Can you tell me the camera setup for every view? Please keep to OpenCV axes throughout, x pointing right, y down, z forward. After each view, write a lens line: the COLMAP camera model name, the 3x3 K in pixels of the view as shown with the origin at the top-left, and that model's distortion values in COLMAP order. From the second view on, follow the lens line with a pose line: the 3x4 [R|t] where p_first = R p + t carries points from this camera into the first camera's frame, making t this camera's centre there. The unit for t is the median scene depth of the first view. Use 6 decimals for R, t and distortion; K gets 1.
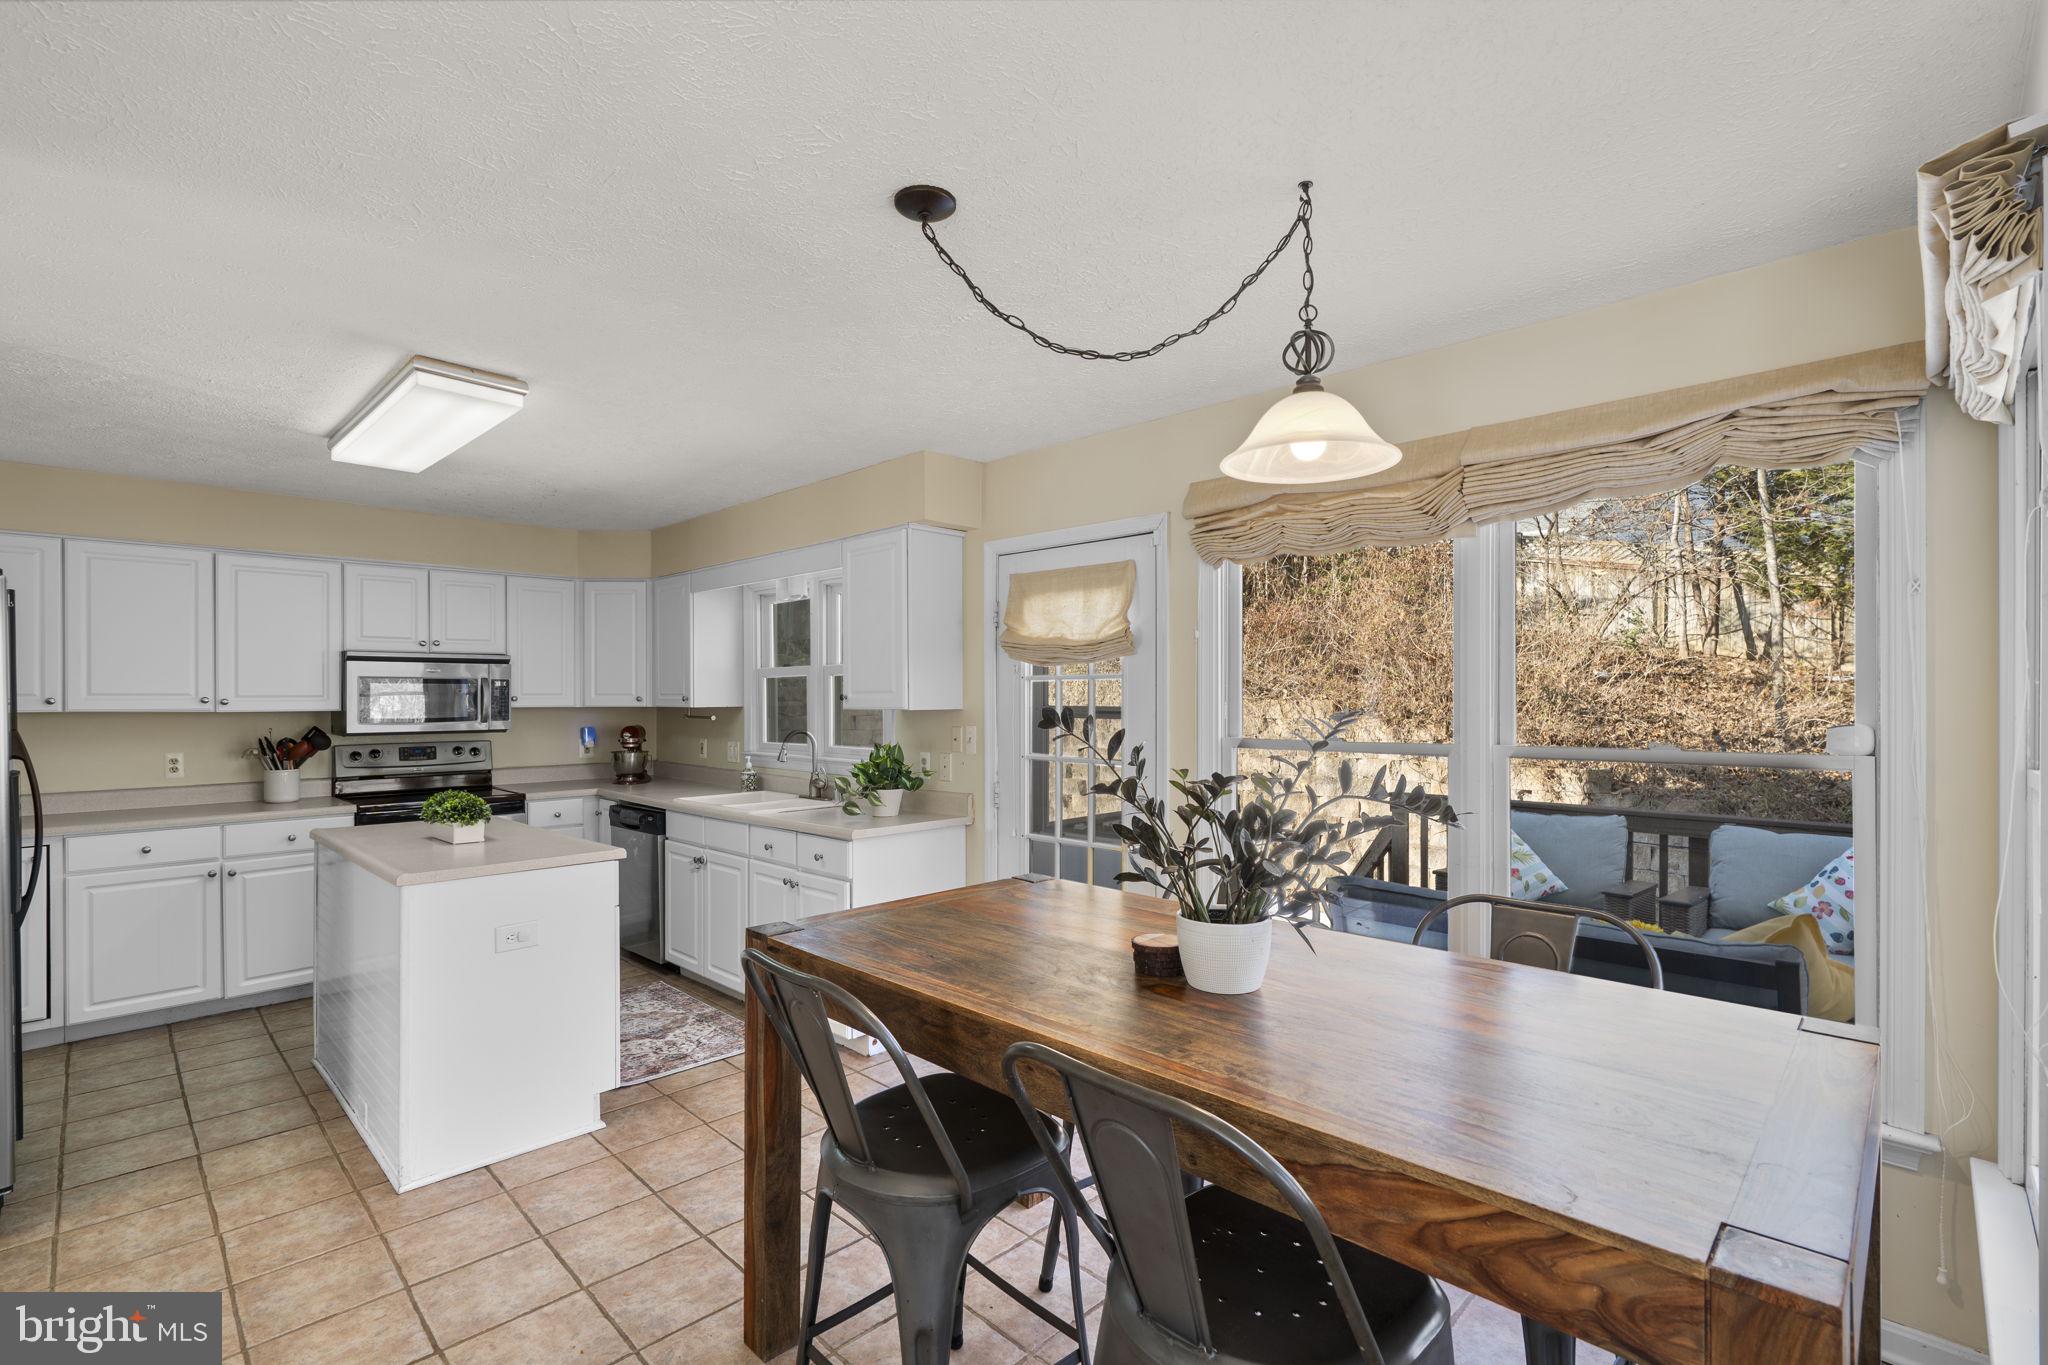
lens RADIAL K [[927.5, 0, 1009.5], [0, 927.5, 690.1], [0, 0, 1]] dist [0.010985, -0.000864]
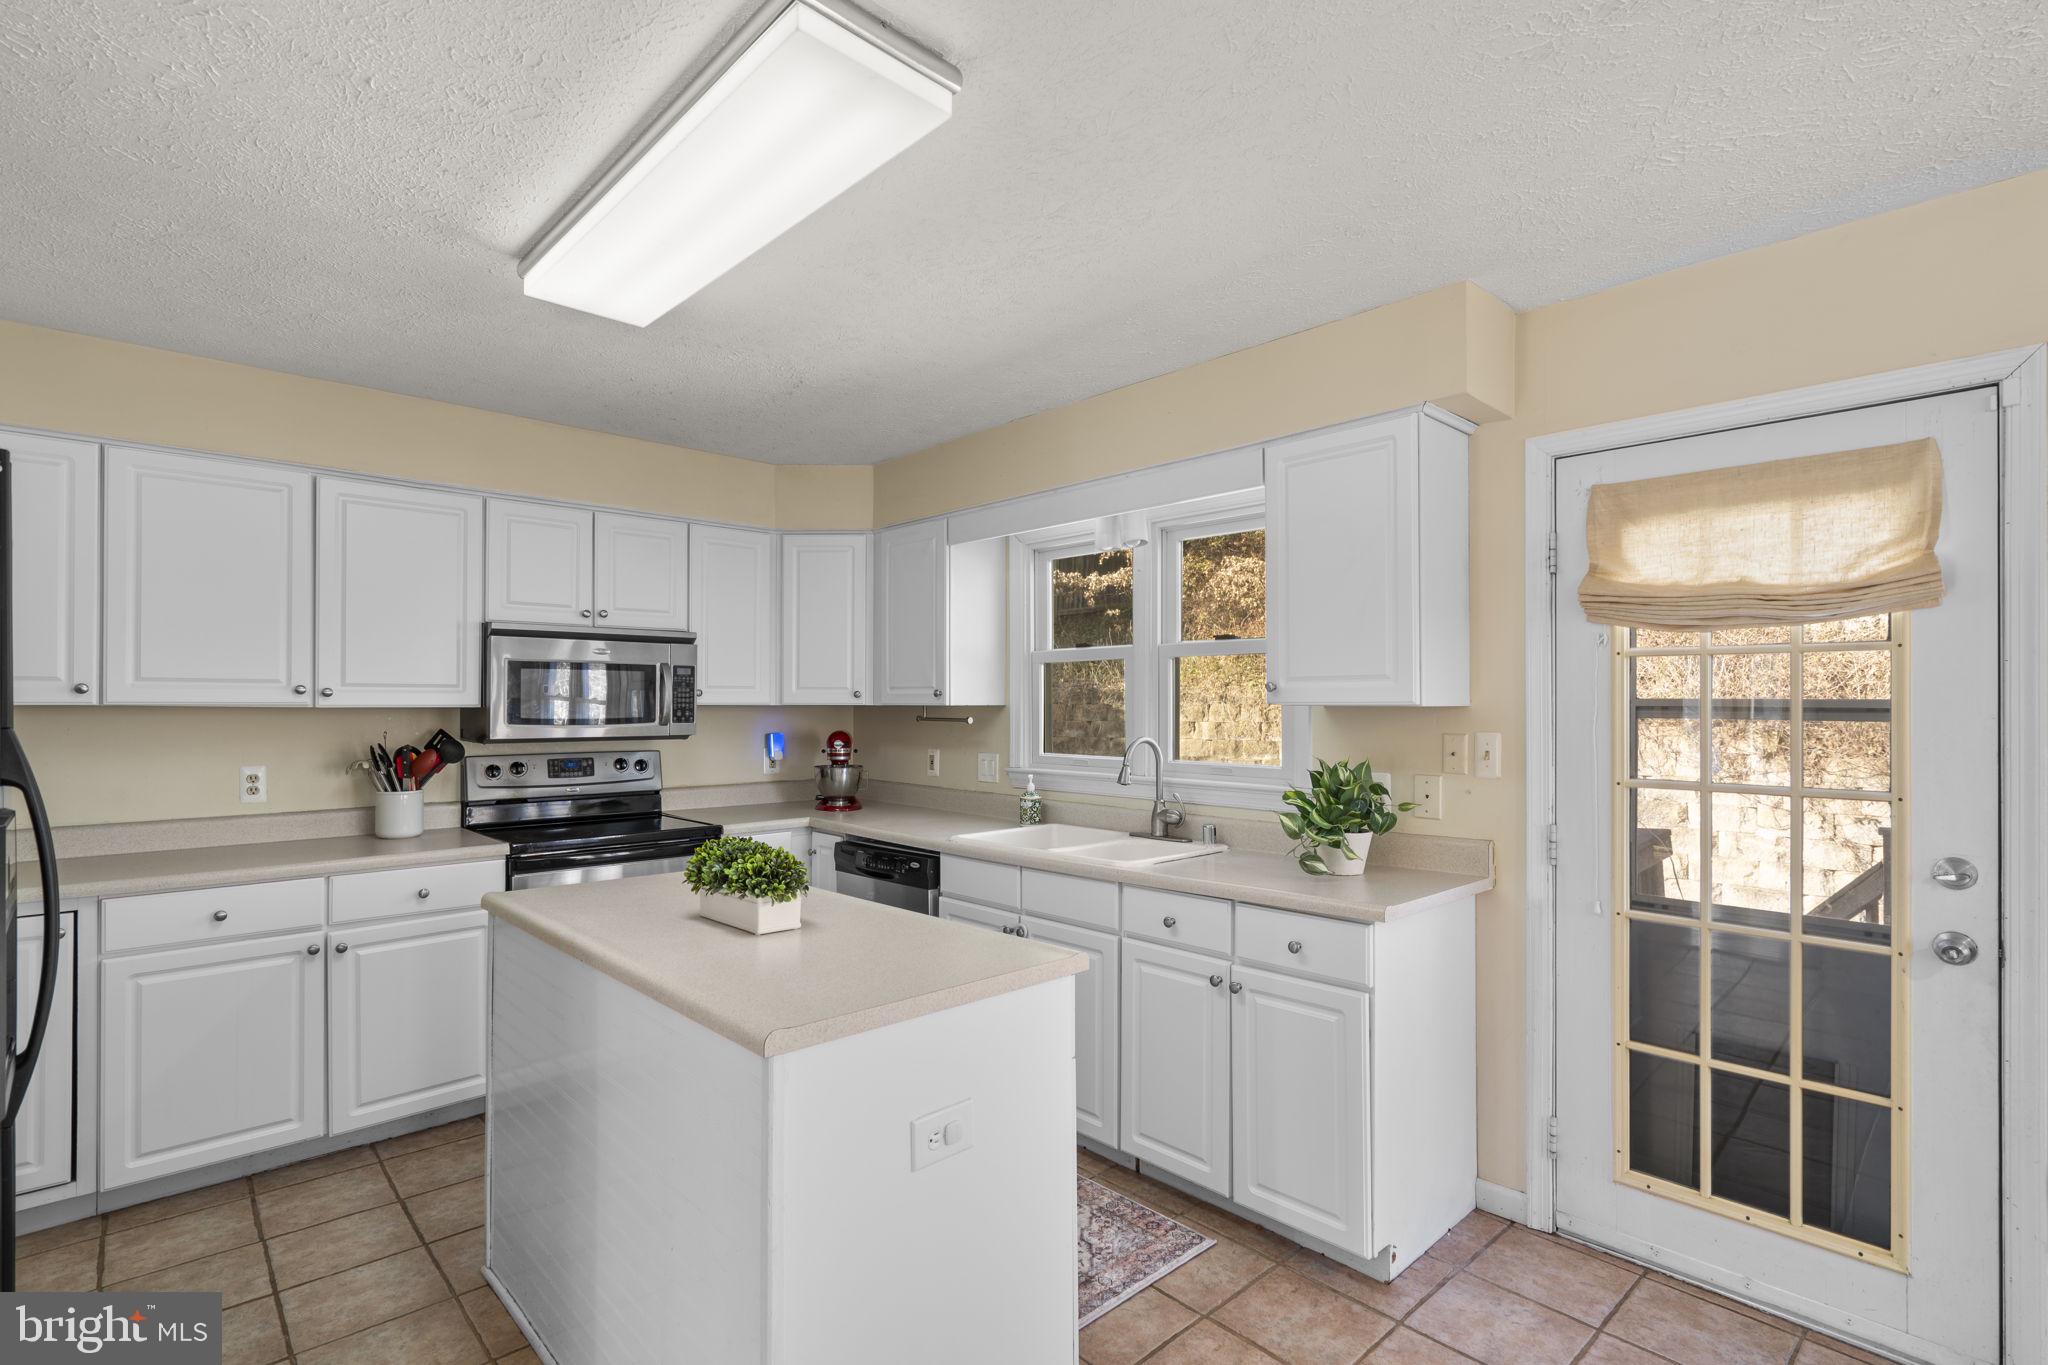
lens RADIAL K [[968.7, 0, 1025.1], [0, 968.7, 691.5], [0, 0, 1]] dist [0.003606, 0.000886]
pose [[0.999538, 0.003339, -0.030207, -0.320983], [-0.003537, 0.999973, -0.006485, 0.015339], [0.030184, 0.006589, 0.999523, 0.318100]]
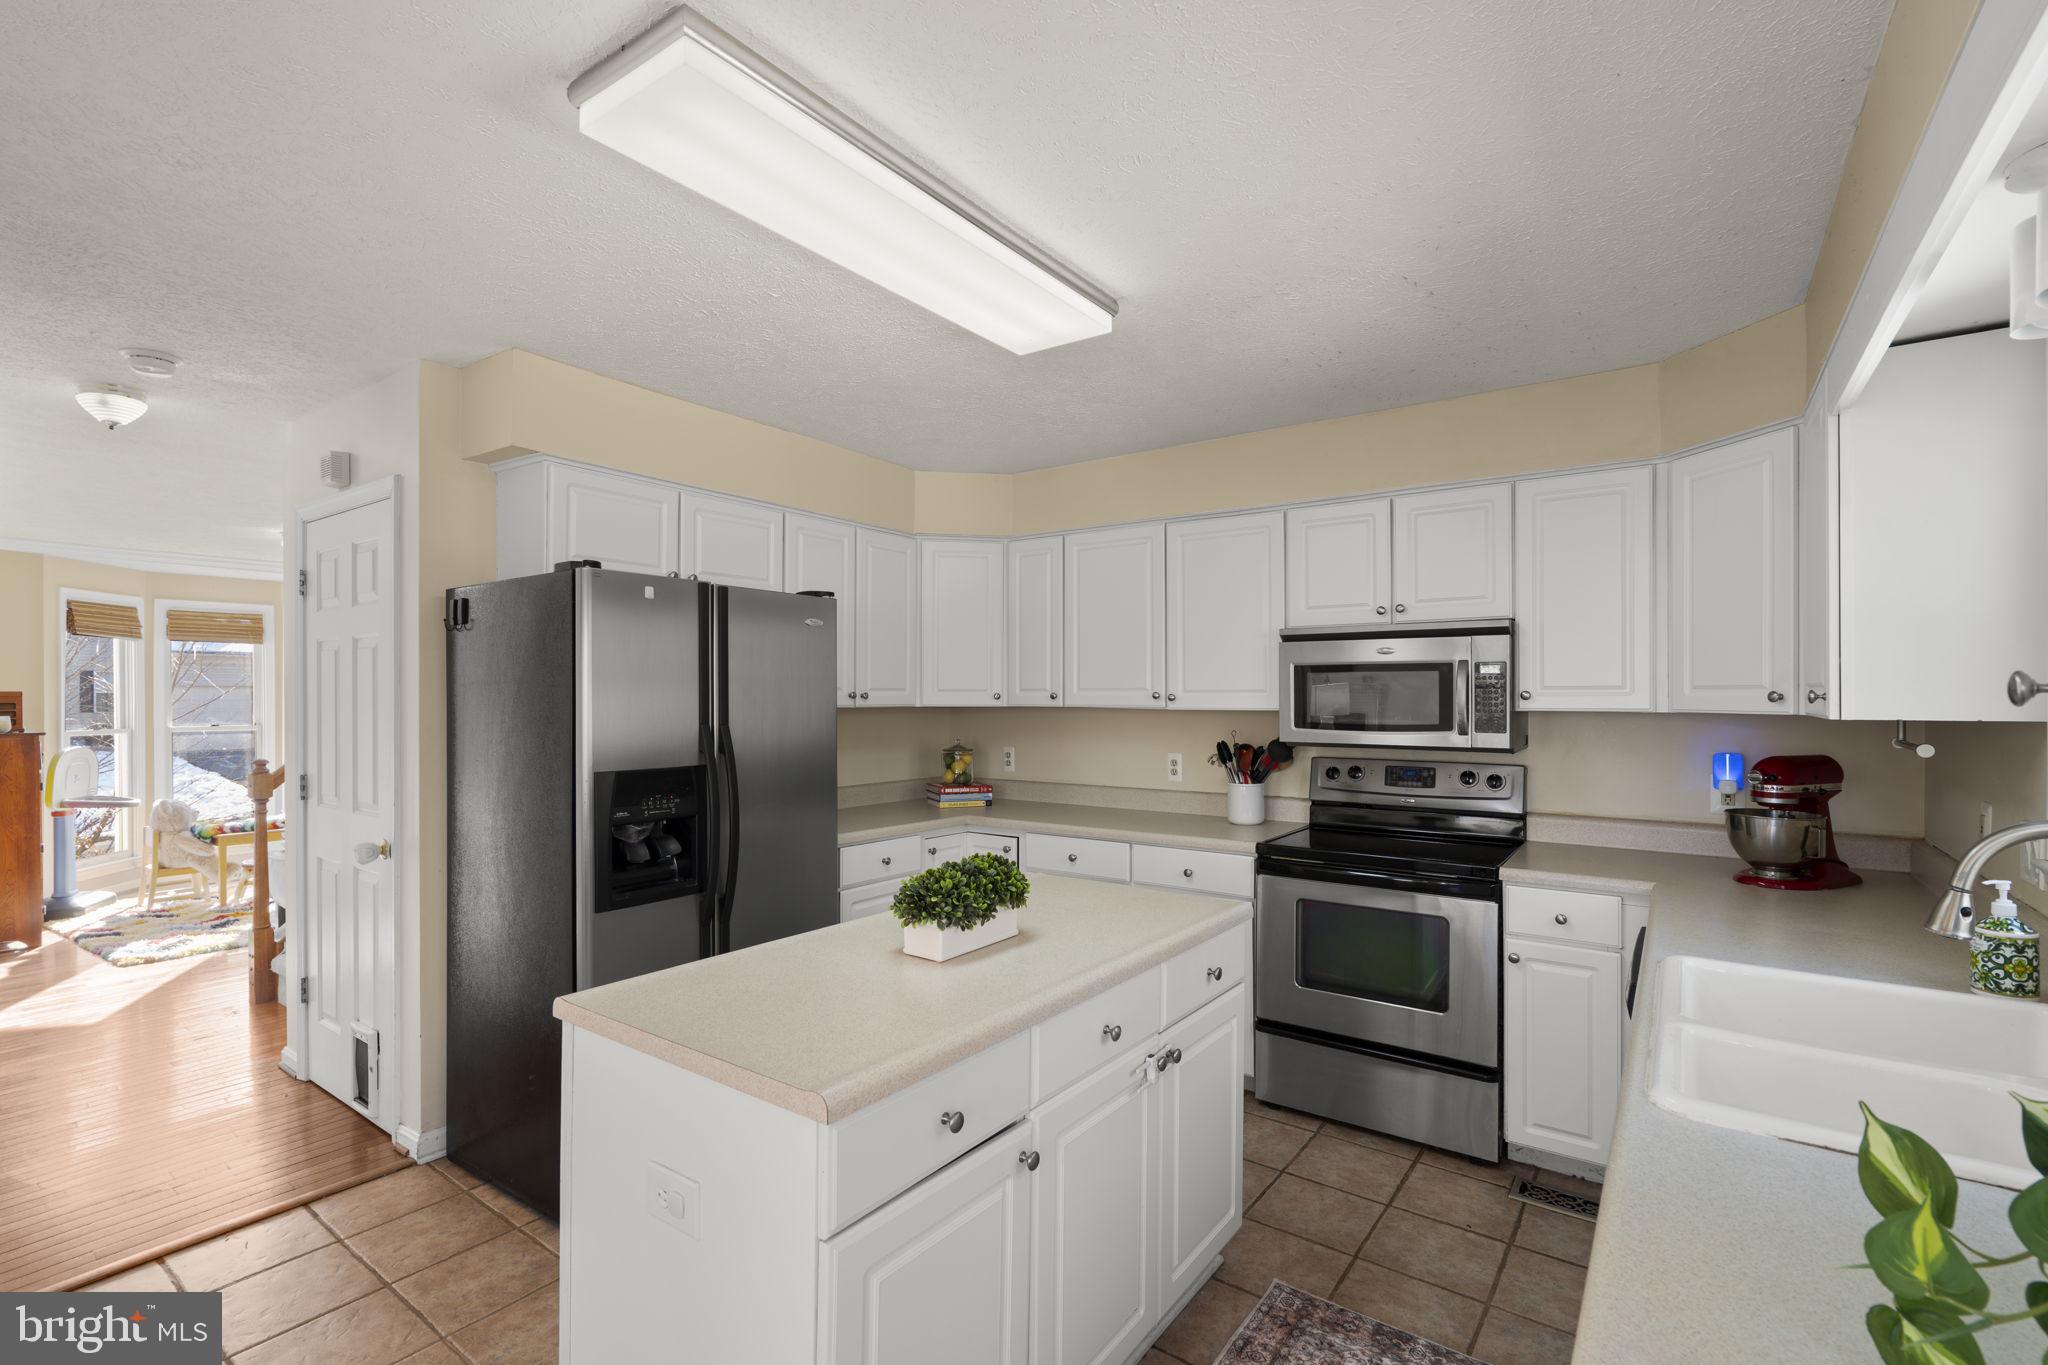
lens RADIAL K [[927.5, 0, 1033.1], [0, 927.5, 691.0], [0, 0, 1]] dist [0.010985, -0.000864]
pose [[0.167489, -0.003067, -0.985869, -0.028262], [0.004172, 0.999988, -0.002402, 0.008431], [0.985865, -0.003711, 0.167500, 0.765823]]
